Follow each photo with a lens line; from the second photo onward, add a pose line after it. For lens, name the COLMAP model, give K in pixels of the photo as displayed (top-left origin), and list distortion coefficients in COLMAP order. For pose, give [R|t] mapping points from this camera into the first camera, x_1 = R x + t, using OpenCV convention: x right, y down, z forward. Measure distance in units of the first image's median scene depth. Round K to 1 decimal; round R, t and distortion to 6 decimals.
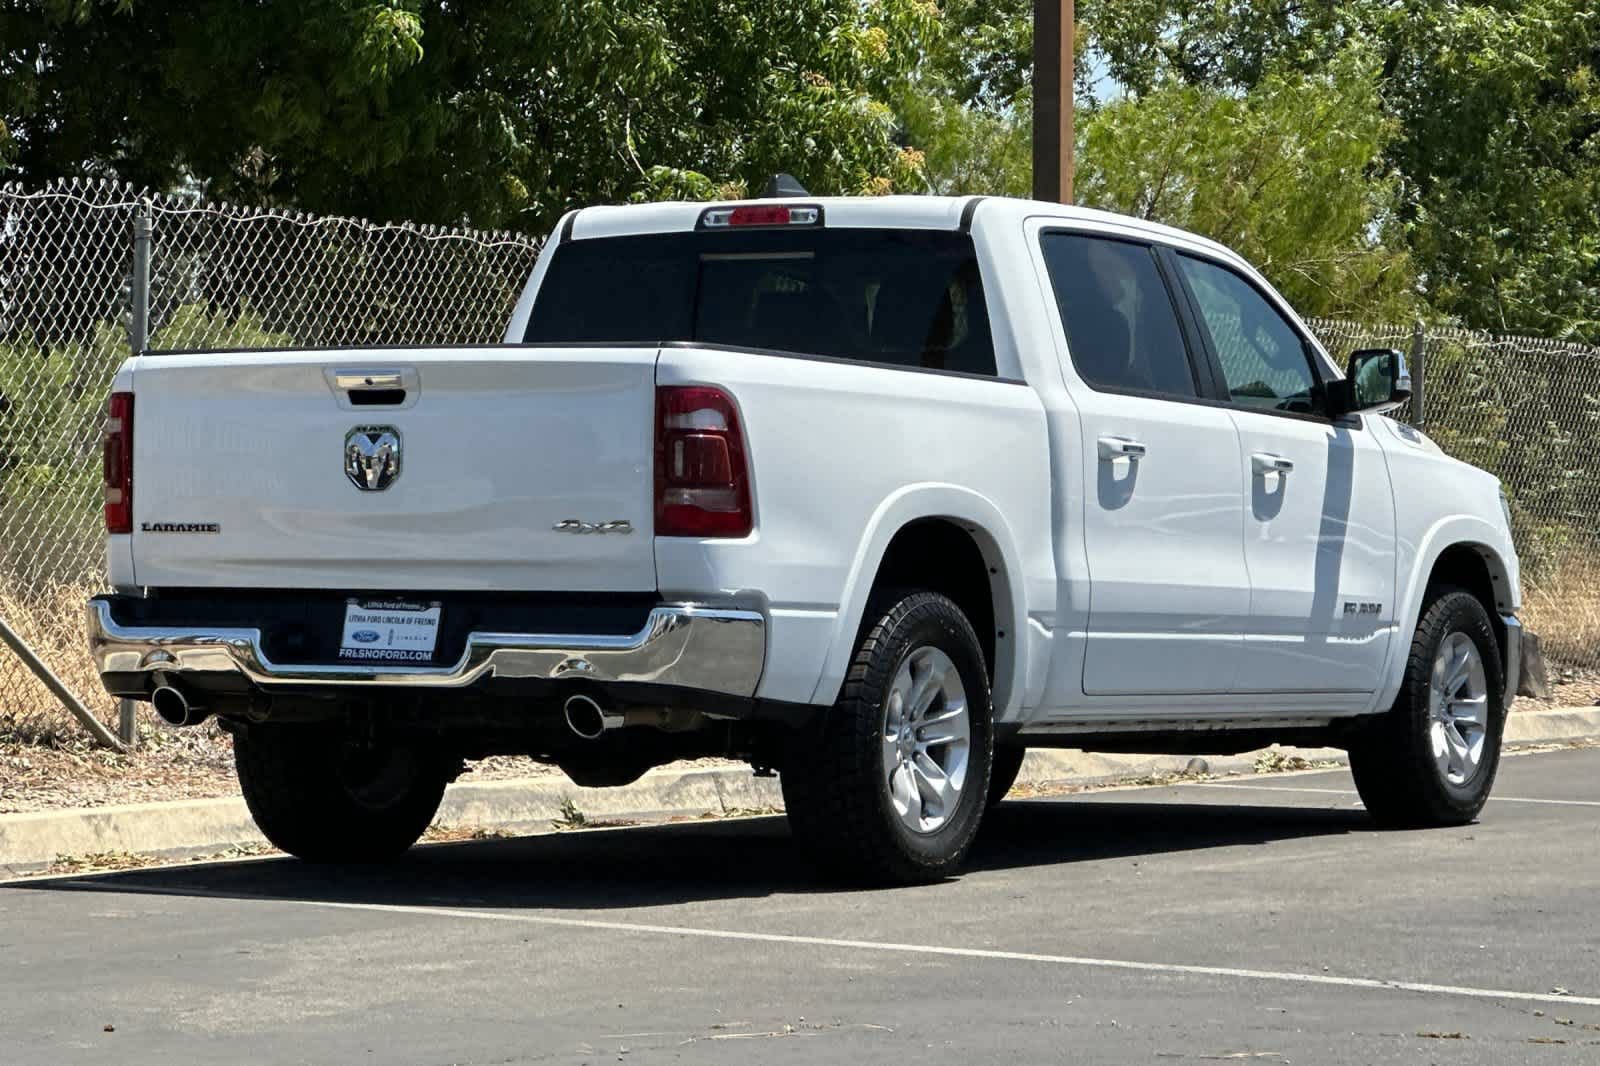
lens RADIAL K [[5821.3, 0, 800.0], [0, 5821.3, 533.0], [0, 0, 1]] dist [-0.246598, -0.751180]
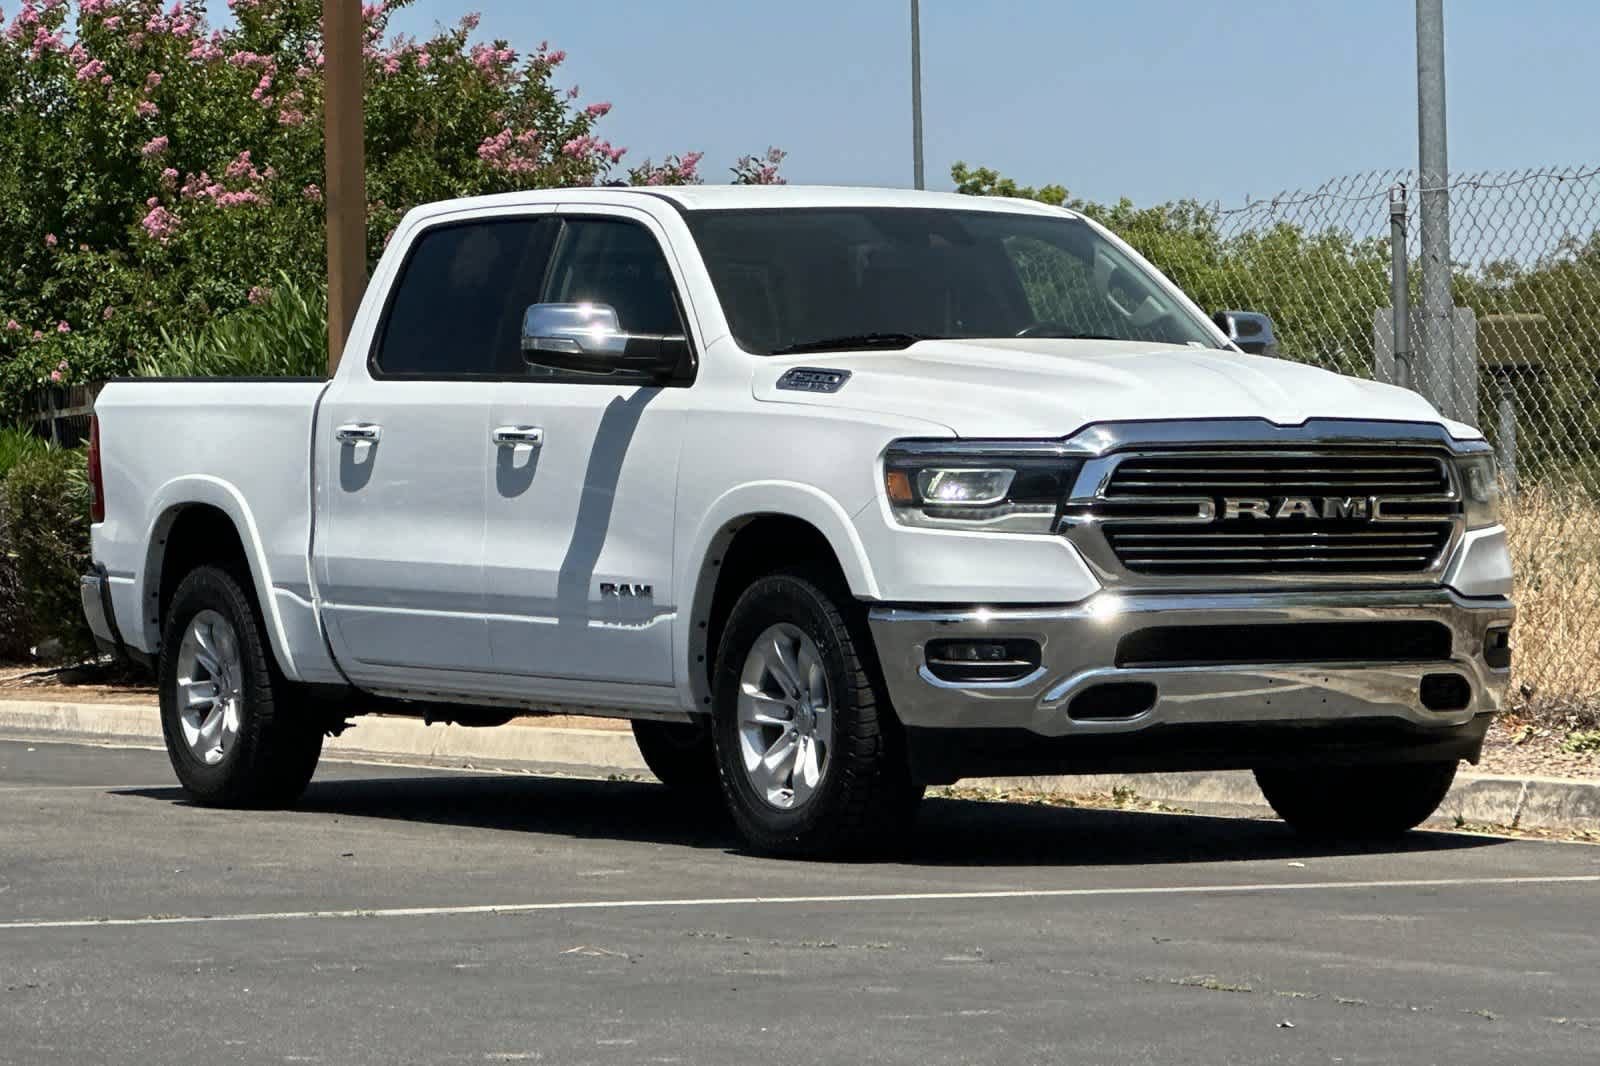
lens RADIAL K [[5821.3, 0, 800.0], [0, 5821.3, 533.0], [0, 0, 1]] dist [-0.246598, -0.751180]
pose [[-0.515827, -0.007069, -0.856663, 0.883680], [-0.000430, 0.999968, -0.007993, 0.011662], [0.856693, -0.003754, -0.515814, 1.539181]]
